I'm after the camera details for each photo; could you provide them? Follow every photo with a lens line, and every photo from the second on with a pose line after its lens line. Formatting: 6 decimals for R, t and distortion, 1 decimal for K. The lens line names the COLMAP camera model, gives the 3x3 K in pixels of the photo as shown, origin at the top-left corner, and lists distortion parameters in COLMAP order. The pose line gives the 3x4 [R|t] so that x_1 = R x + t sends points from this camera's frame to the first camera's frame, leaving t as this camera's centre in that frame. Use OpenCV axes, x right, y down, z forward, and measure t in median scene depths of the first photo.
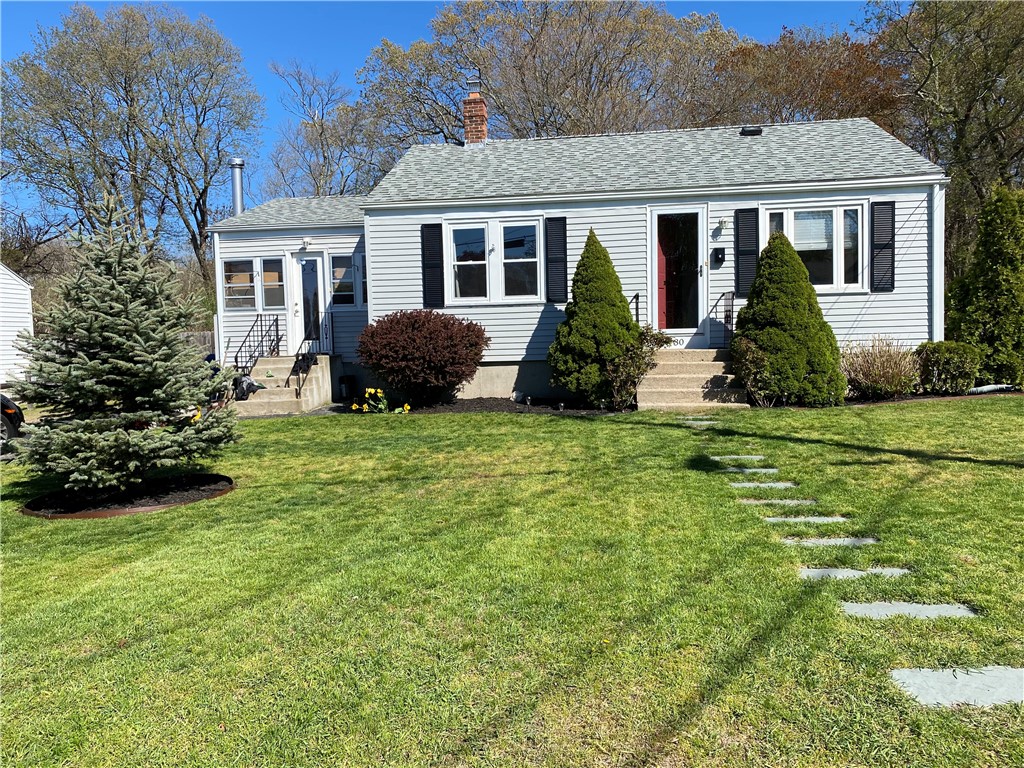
lens RADIAL K [[747.9, 0, 512.0], [0, 747.9, 384.0], [0, 0, 1]] dist [0.078815, -0.120431]
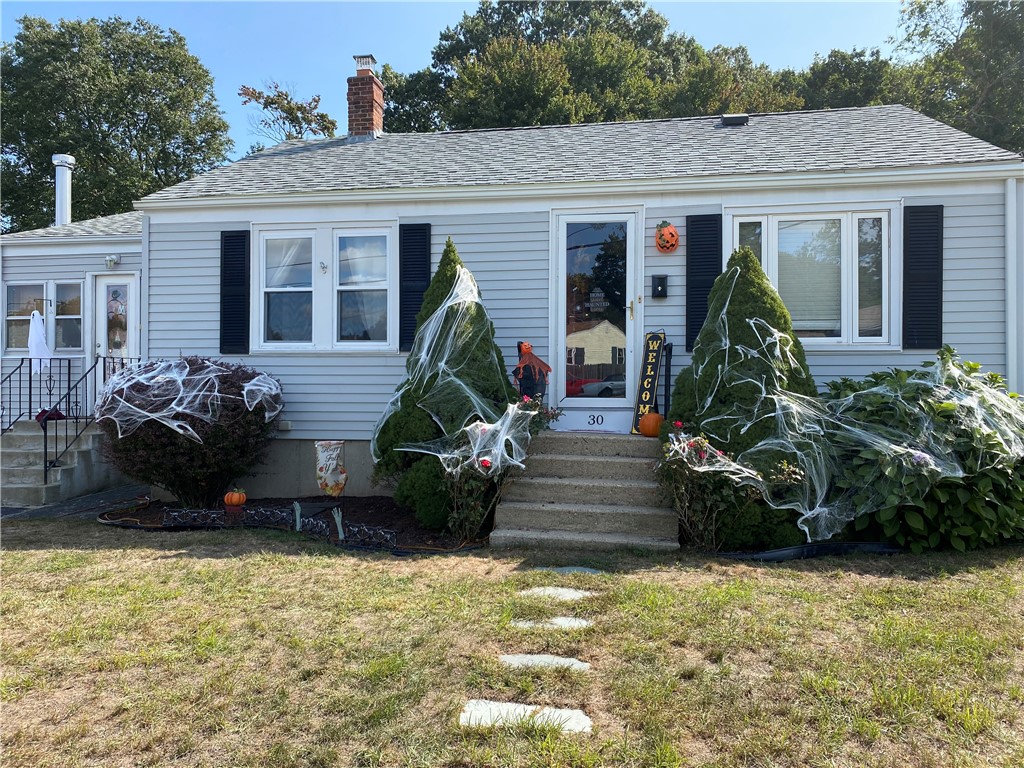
lens RADIAL K [[747.9, 0, 512.0], [0, 747.9, 384.0], [0, 0, 1]] dist [0.078815, -0.120431]
pose [[0.998392, 0.029318, -0.048518, 0.178479], [-0.032400, 0.997423, -0.064006, -0.042954], [0.046517, 0.065475, 0.996769, 0.357465]]
